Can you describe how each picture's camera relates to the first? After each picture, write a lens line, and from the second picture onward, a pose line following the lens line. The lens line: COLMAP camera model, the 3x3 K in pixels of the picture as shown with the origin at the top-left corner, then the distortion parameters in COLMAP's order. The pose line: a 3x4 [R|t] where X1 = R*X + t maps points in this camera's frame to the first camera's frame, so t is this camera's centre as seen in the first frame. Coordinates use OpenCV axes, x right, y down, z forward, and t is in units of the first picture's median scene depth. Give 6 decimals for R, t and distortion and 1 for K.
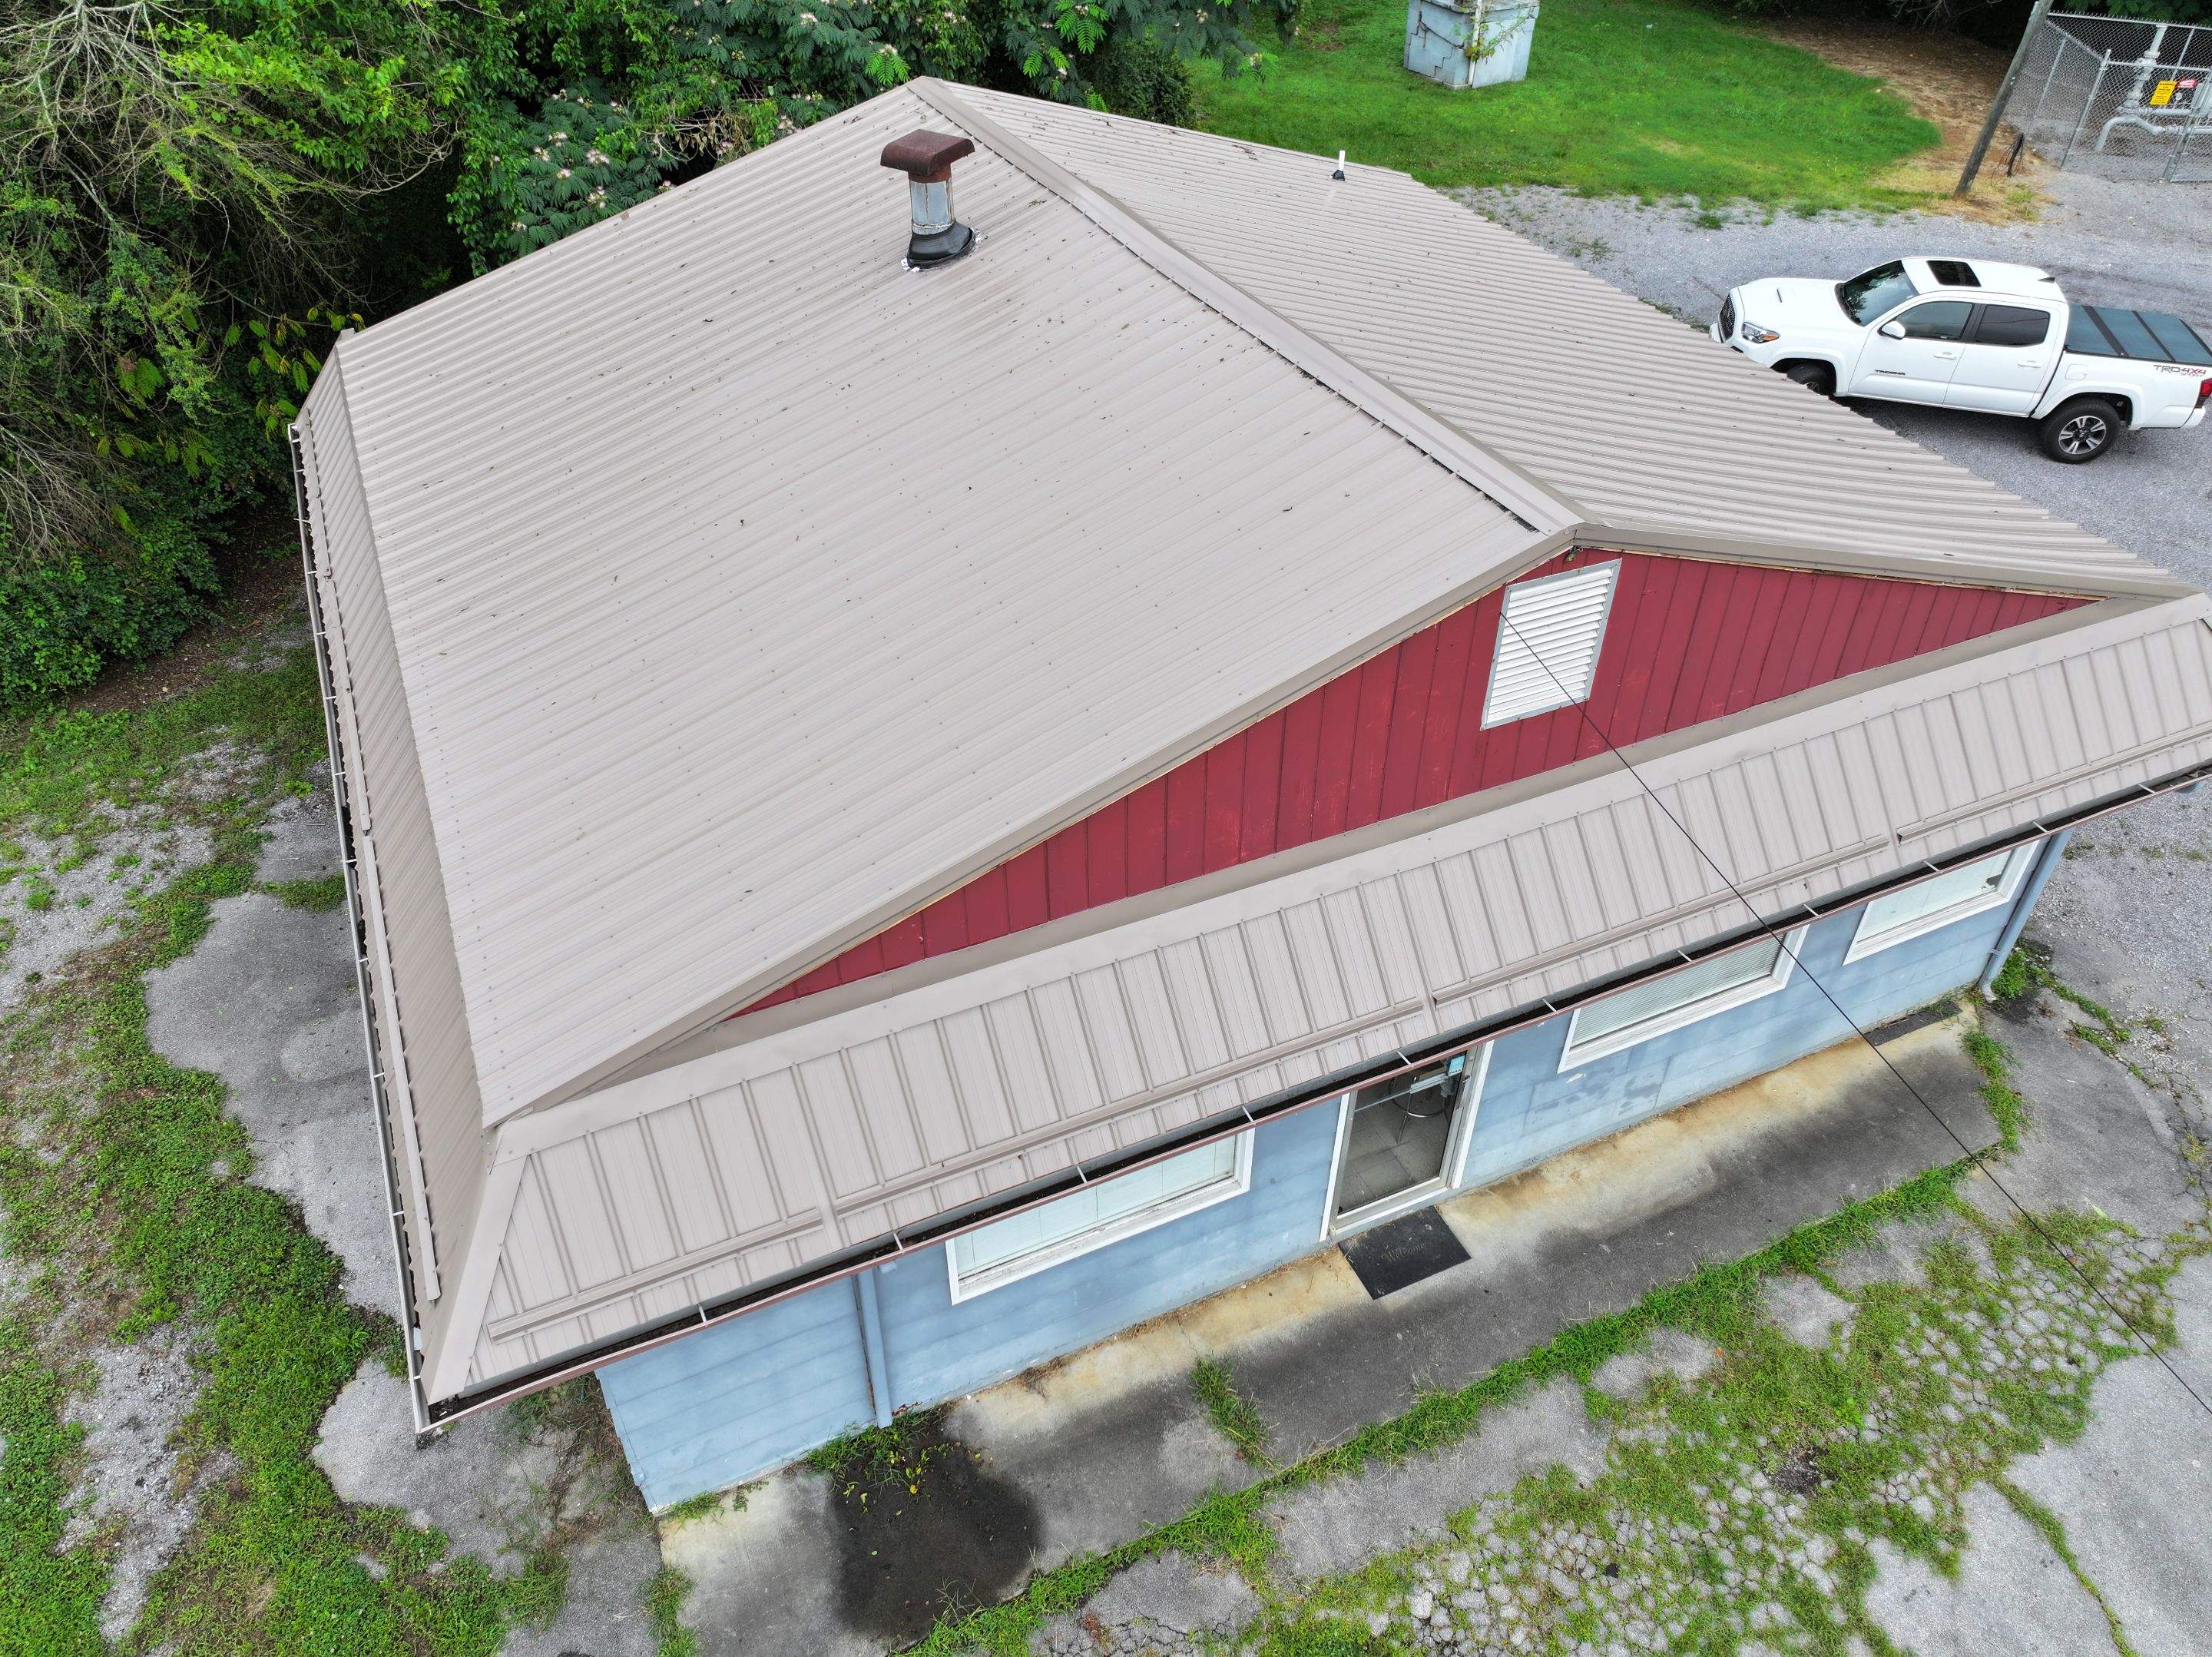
lens RADIAL K [[1549.2, 0, 1106.2], [0, 1549.2, 822.5], [0, 0, 1]] dist [-0.003078, 0.018689]
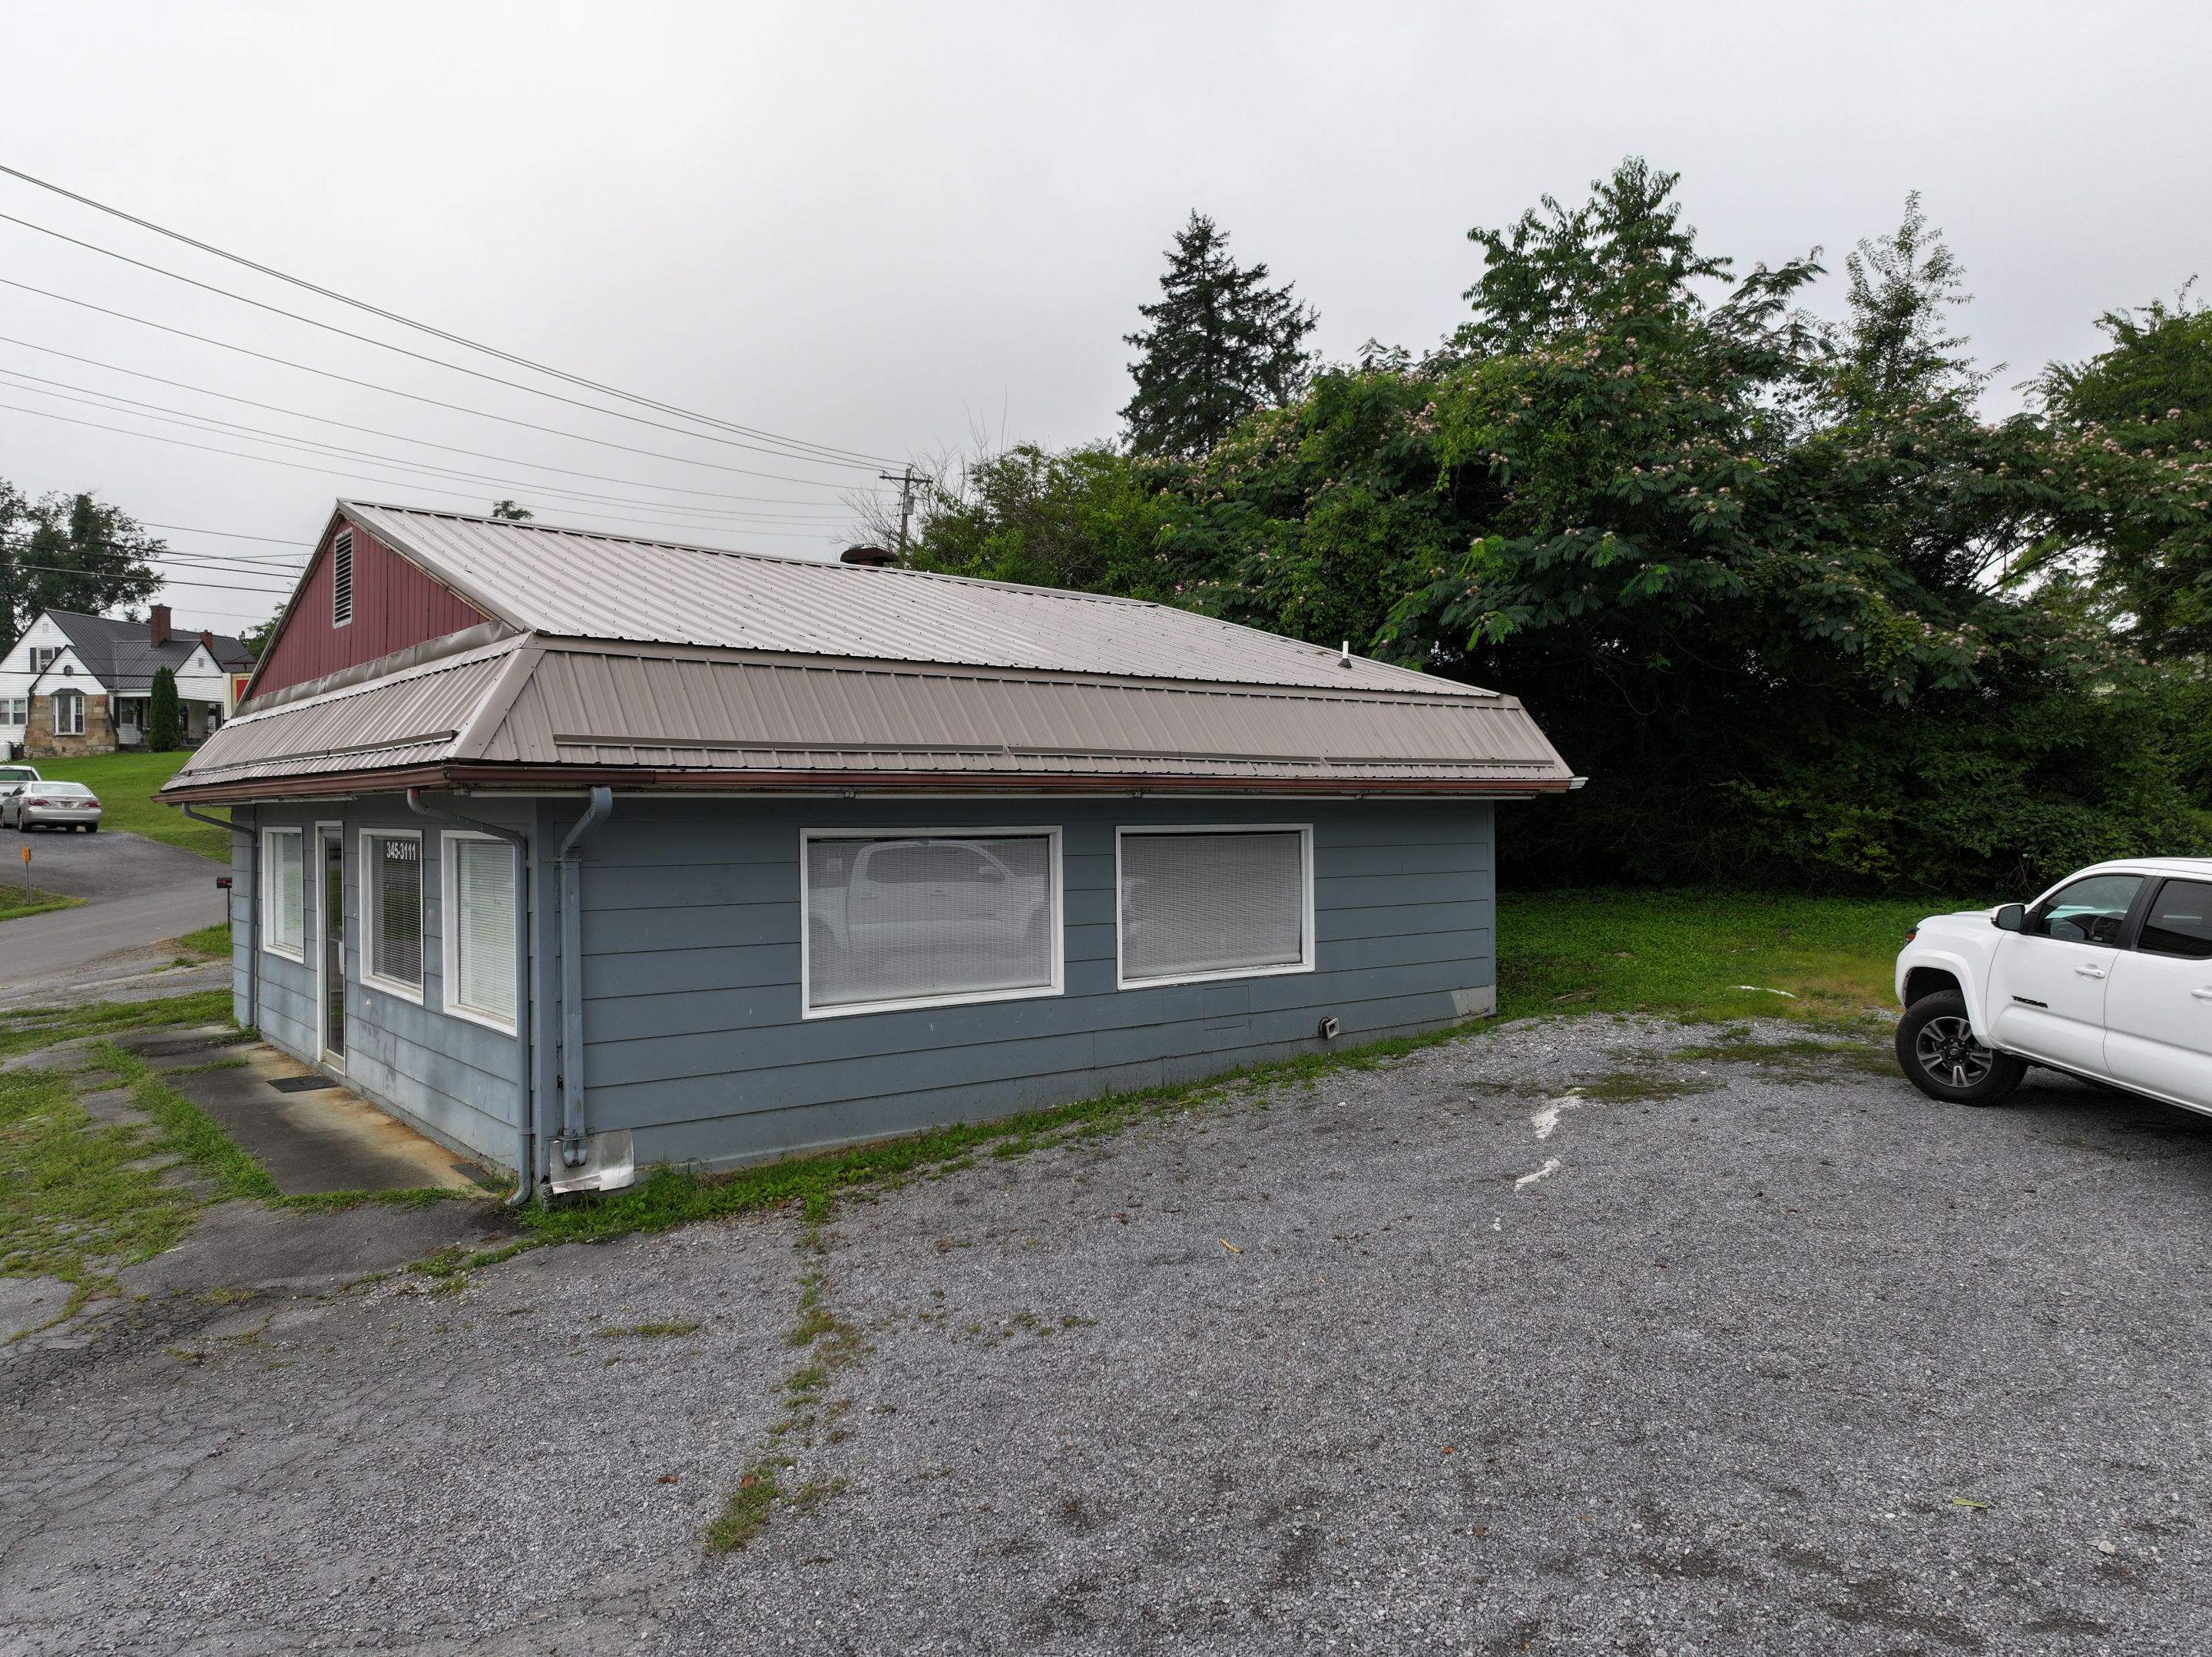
lens RADIAL K [[1549.2, 0, 1109.8], [0, 1549.2, 835.4], [0, 0, 1]] dist [-0.003078, 0.018689]
pose [[0.241937, 0.008852, -0.970251, 1.726284], [-0.610914, 0.778262, -0.145234, -0.130190], [0.753824, 0.627877, 0.193699, 1.169028]]
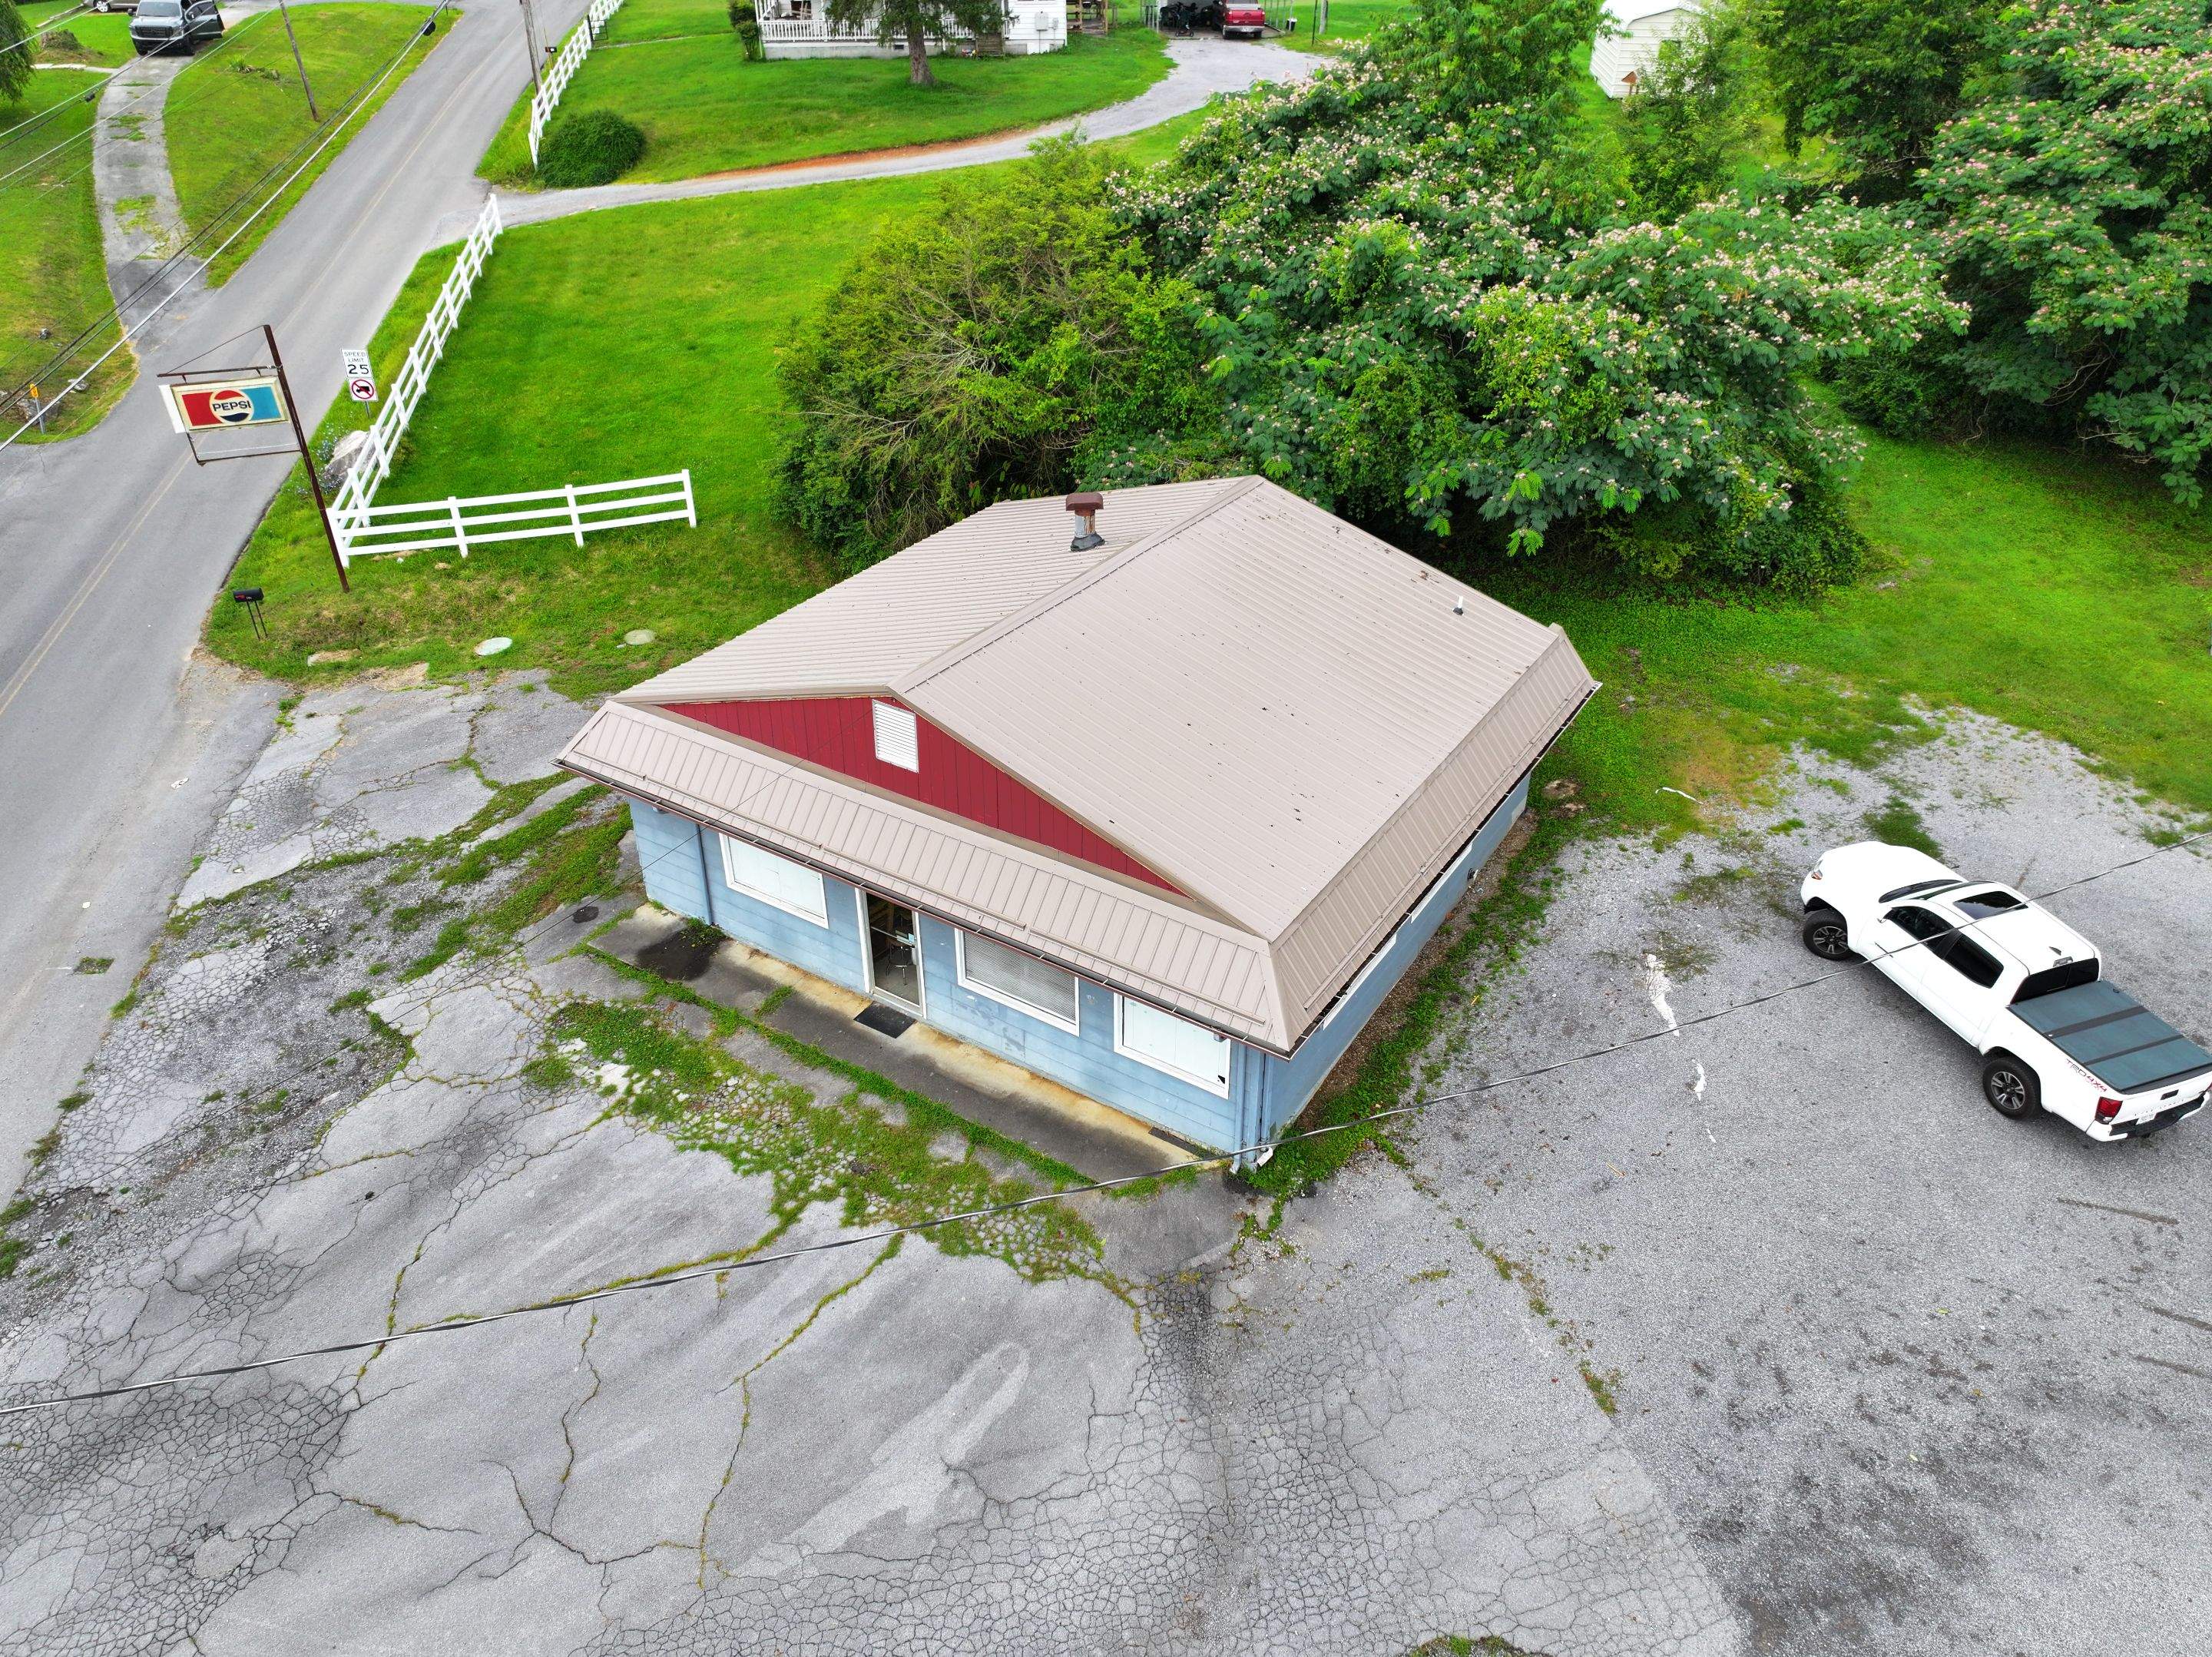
lens RADIAL K [[1549.2, 0, 1113.1], [0, 1549.2, 816.8], [0, 0, 1]] dist [-0.003078, 0.018689]
pose [[0.542272, 0.444841, -0.712781, 1.787822], [-0.533832, 0.837518, 0.116558, -0.374438], [0.648818, 0.317299, 0.691633, -0.347580]]
